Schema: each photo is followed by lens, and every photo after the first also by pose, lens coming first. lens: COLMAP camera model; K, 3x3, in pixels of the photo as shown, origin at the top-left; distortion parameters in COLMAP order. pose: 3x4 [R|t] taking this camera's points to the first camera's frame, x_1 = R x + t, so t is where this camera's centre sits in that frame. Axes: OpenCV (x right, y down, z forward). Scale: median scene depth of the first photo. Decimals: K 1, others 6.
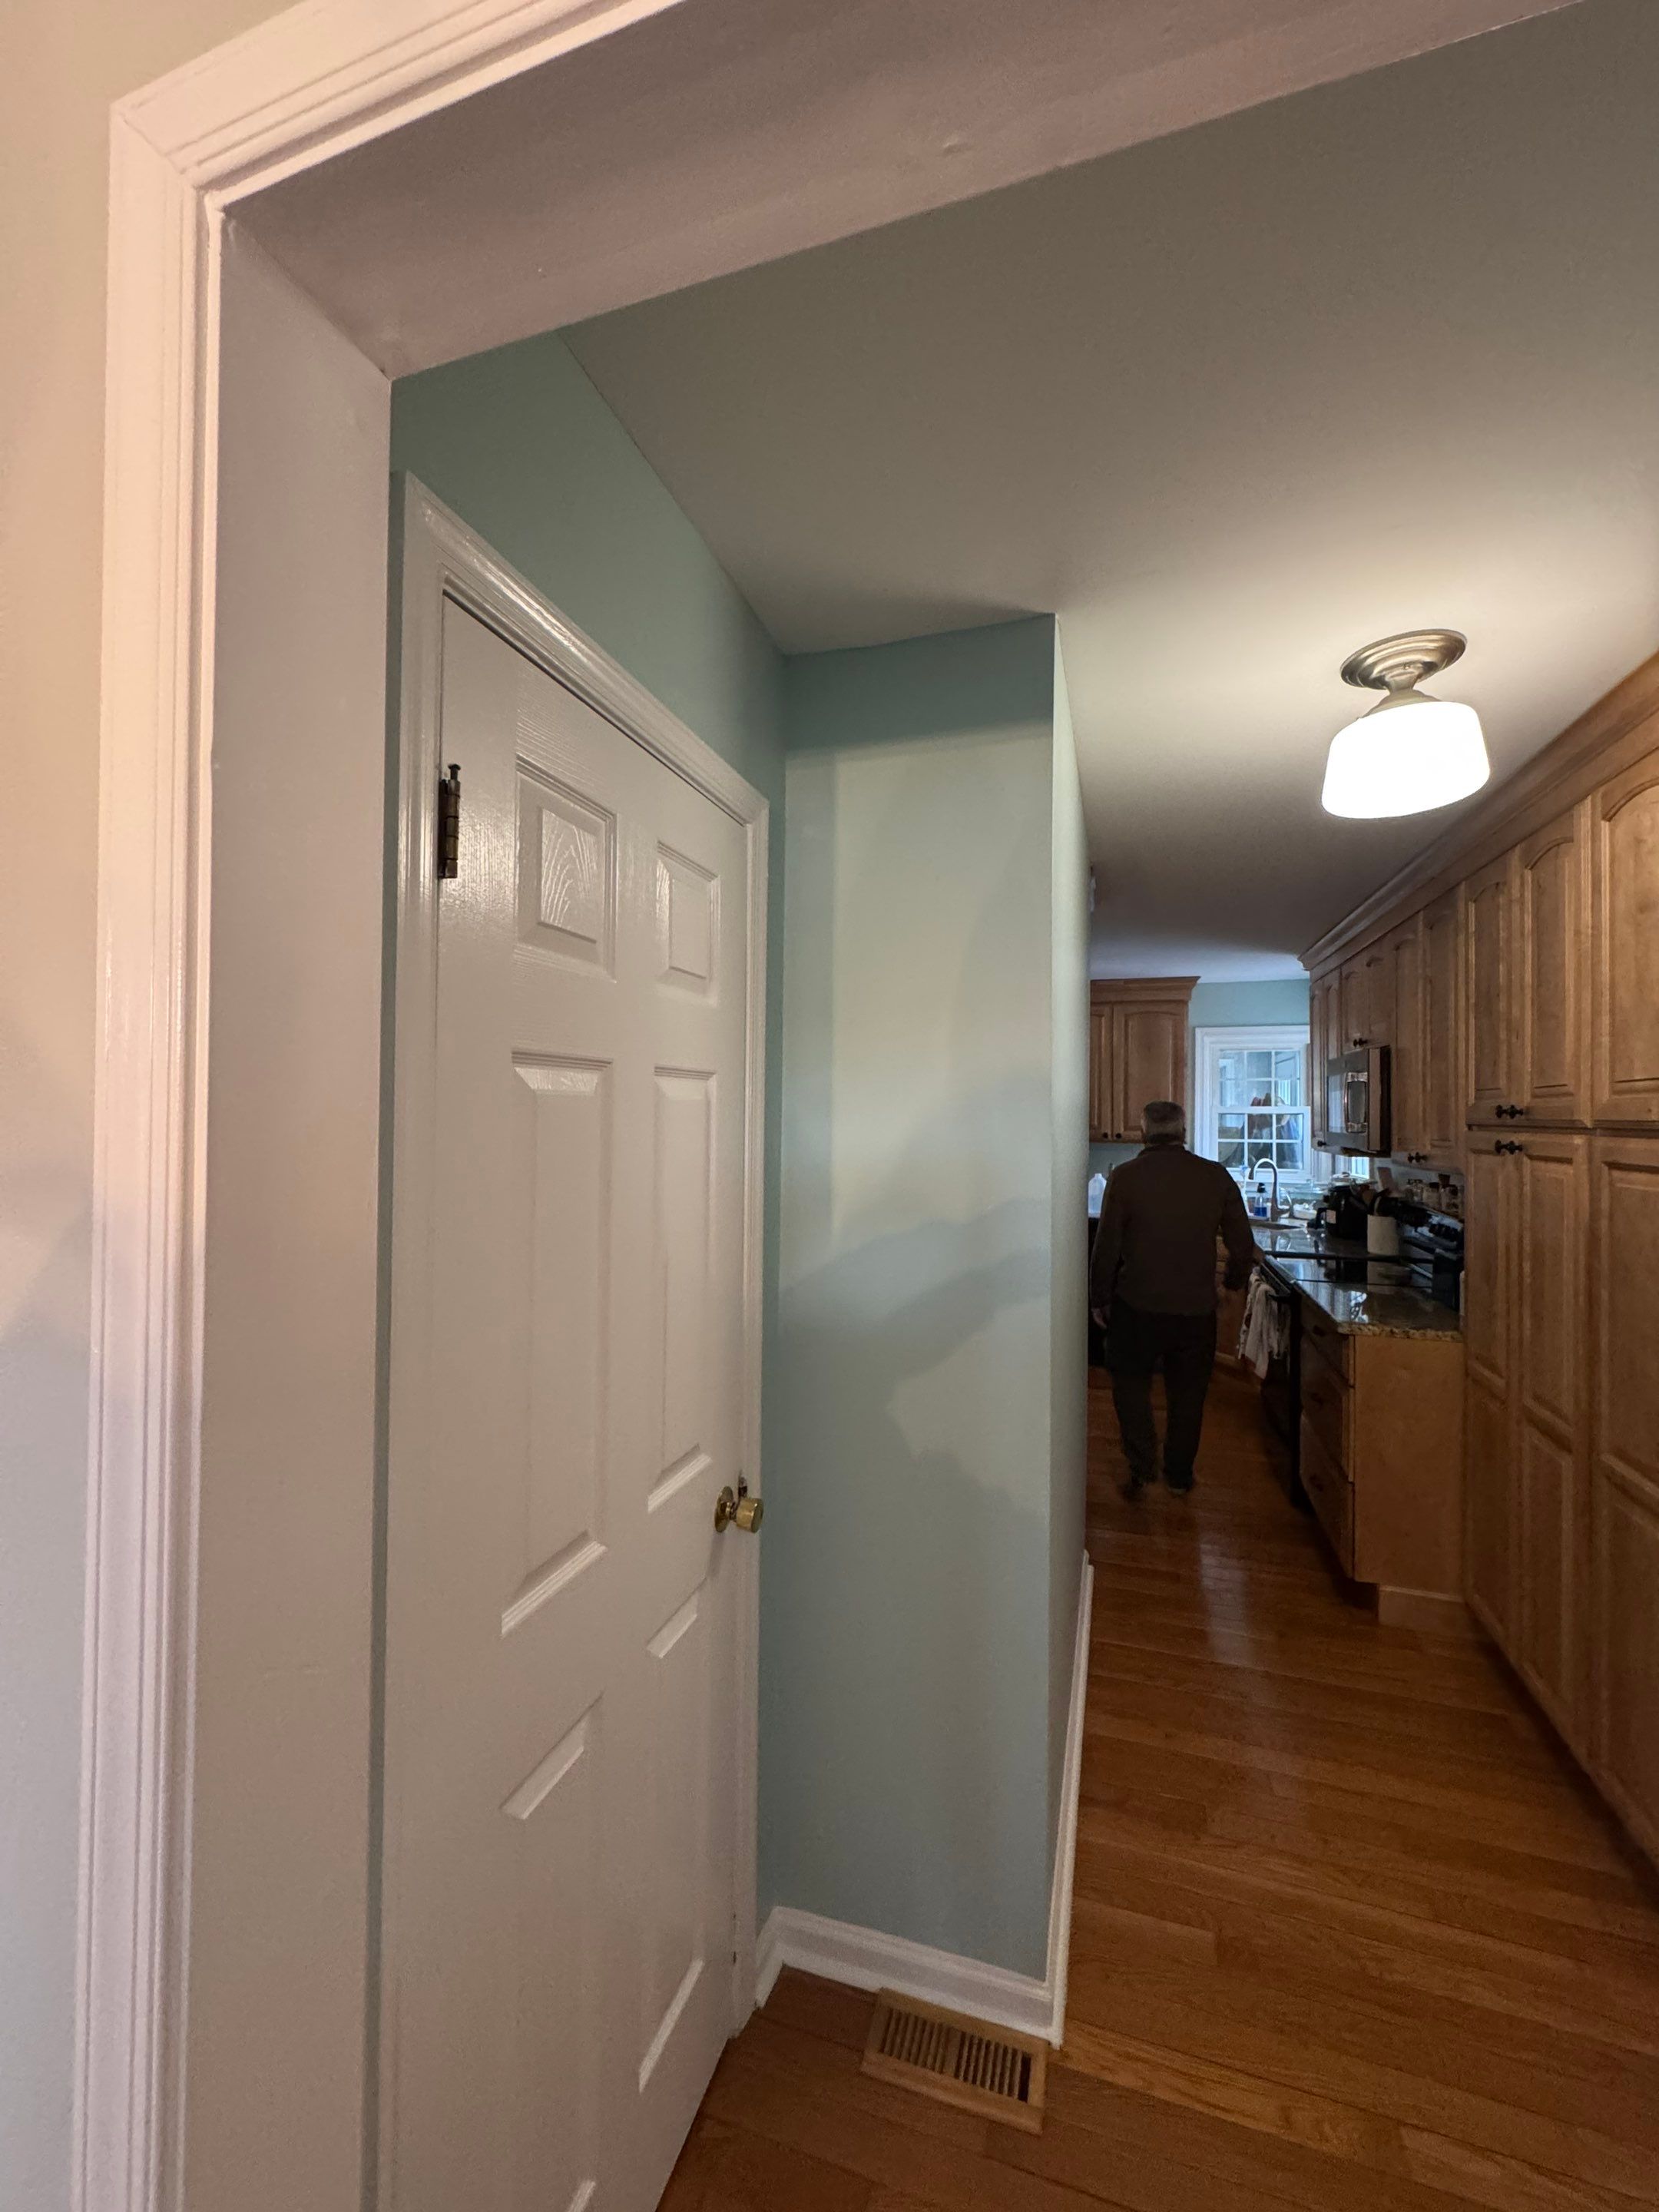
lens RADIAL K [[881.1, 0, 829.5], [0, 881.1, 1106.0], [0, 0, 1]] dist [-0.001932, 0.000973]
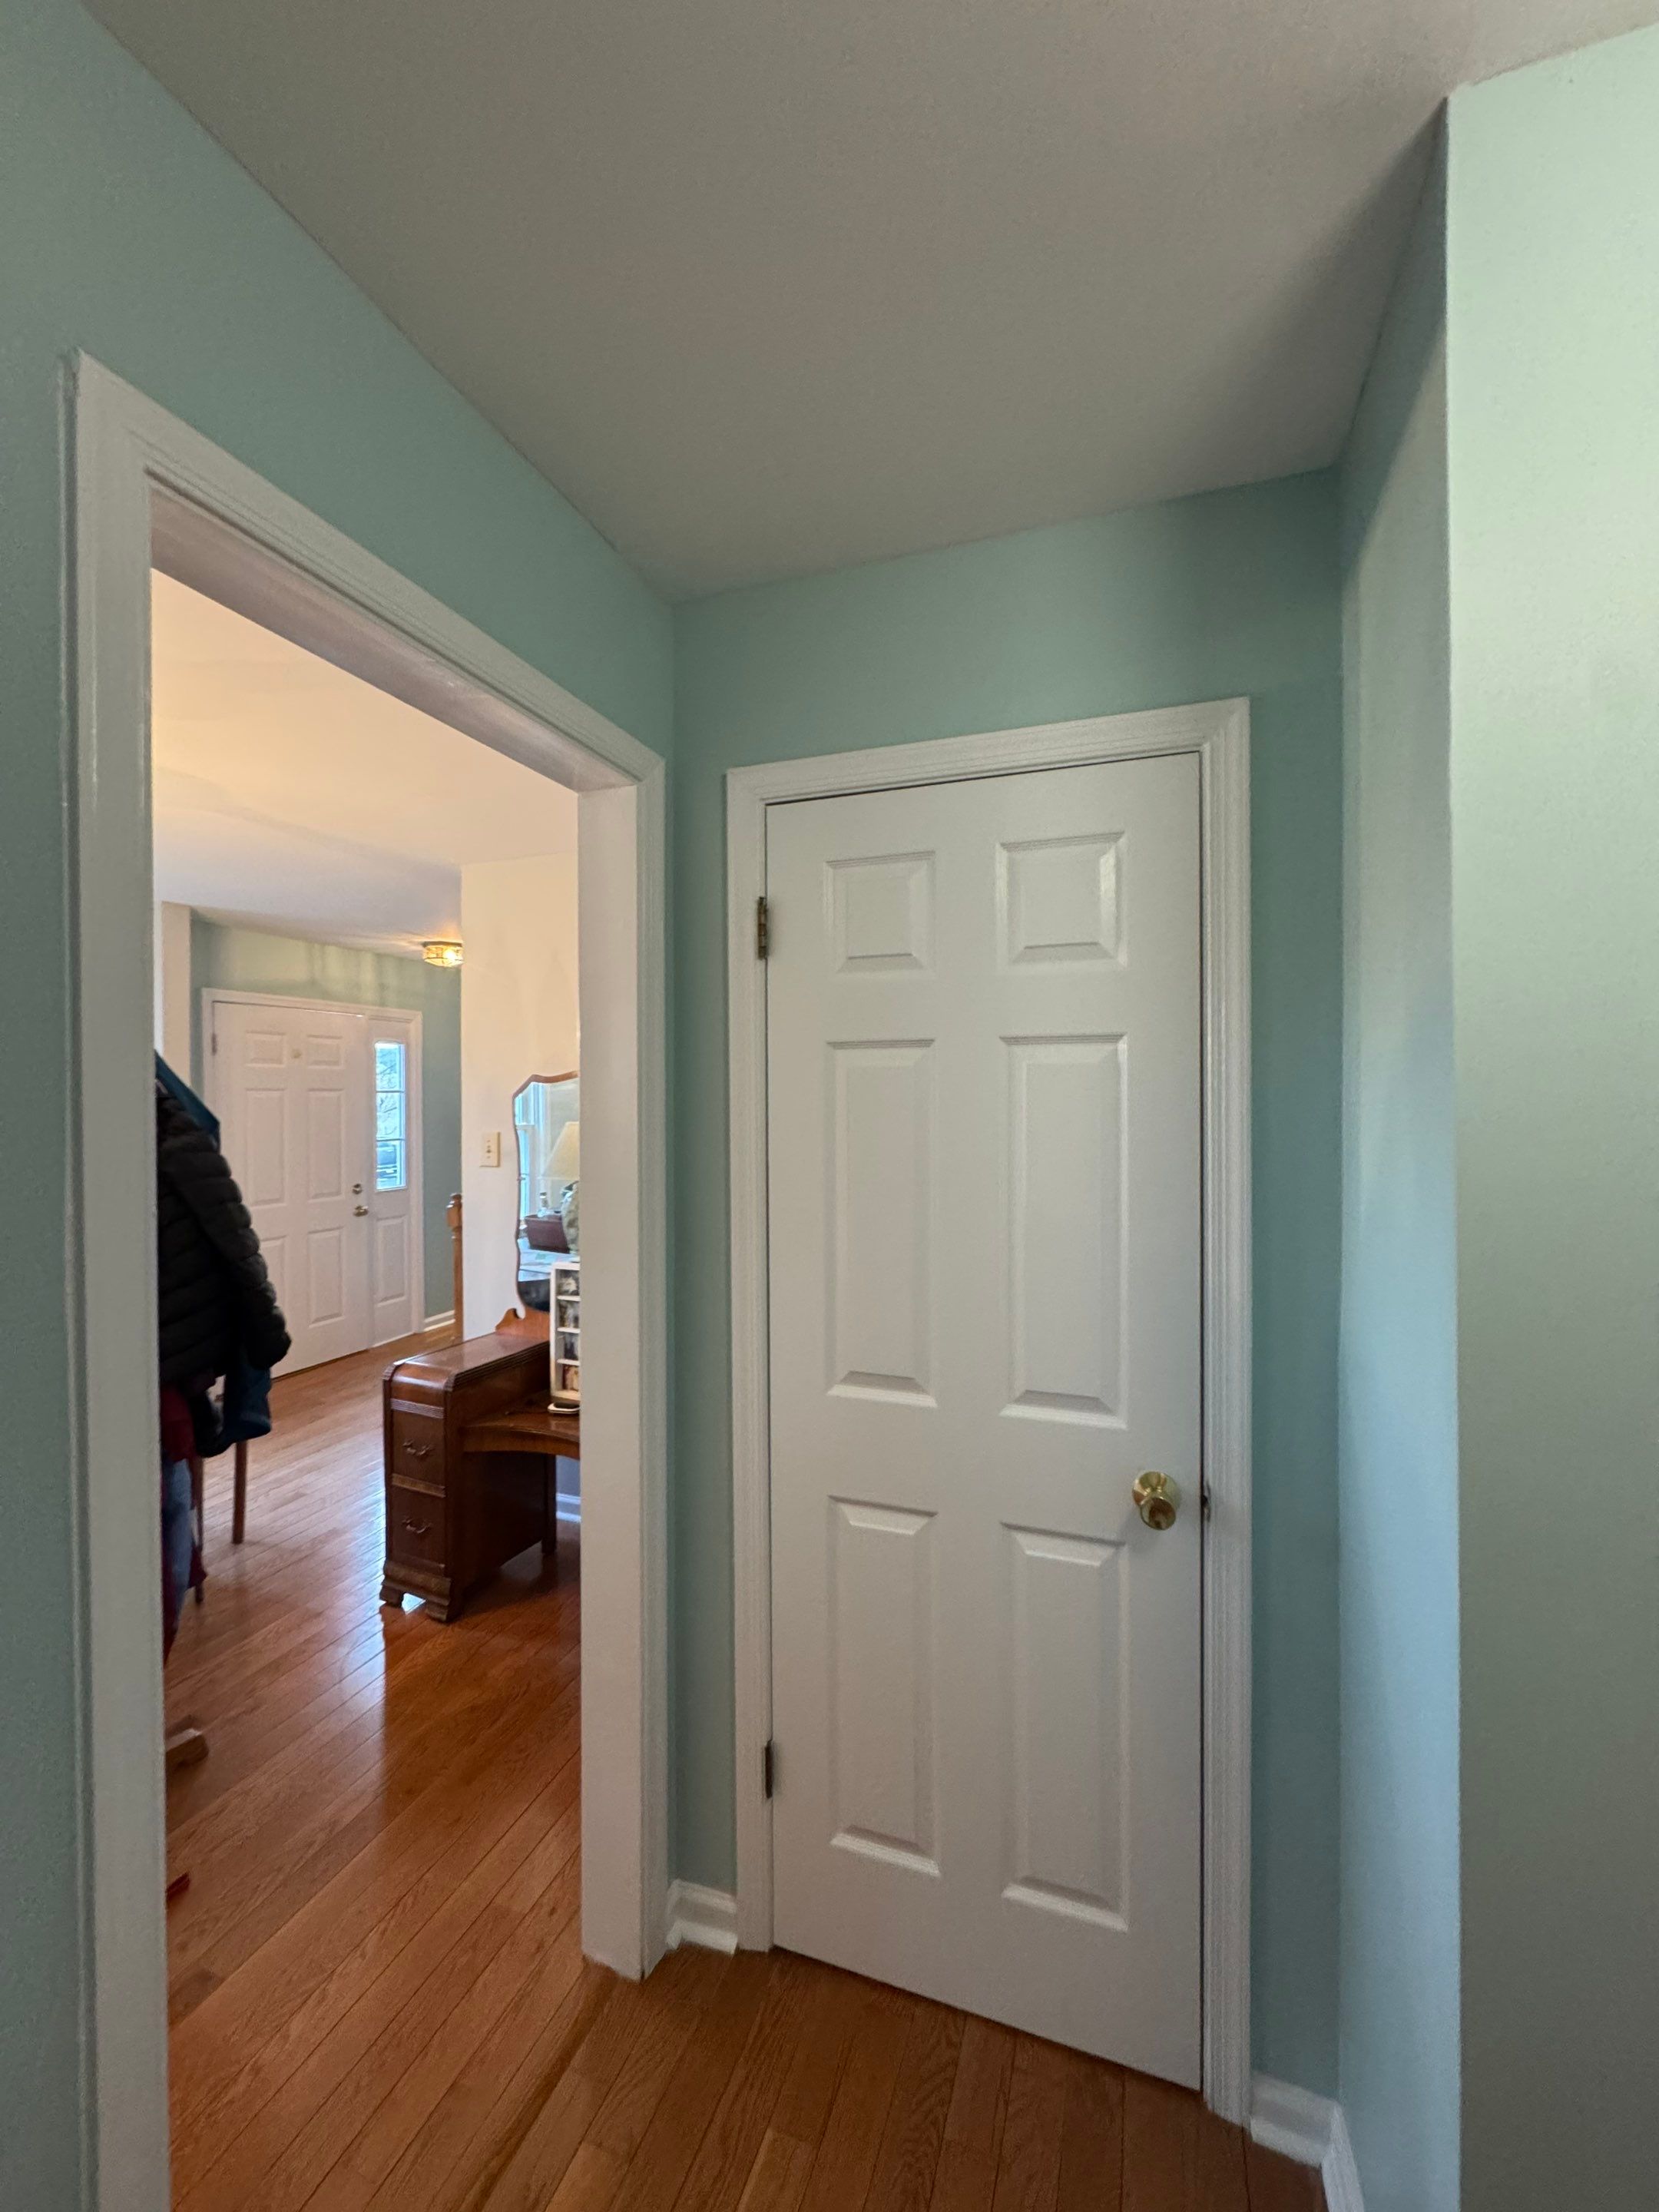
lens RADIAL K [[881.1, 0, 829.5], [0, 881.1, 1106.0], [0, 0, 1]] dist [-0.001932, 0.000973]
pose [[-0.030711, 0.005331, -0.999514, 0.892946], [0.010317, 0.999934, 0.005016, 0.034352], [0.999475, -0.010157, -0.030764, 0.732813]]
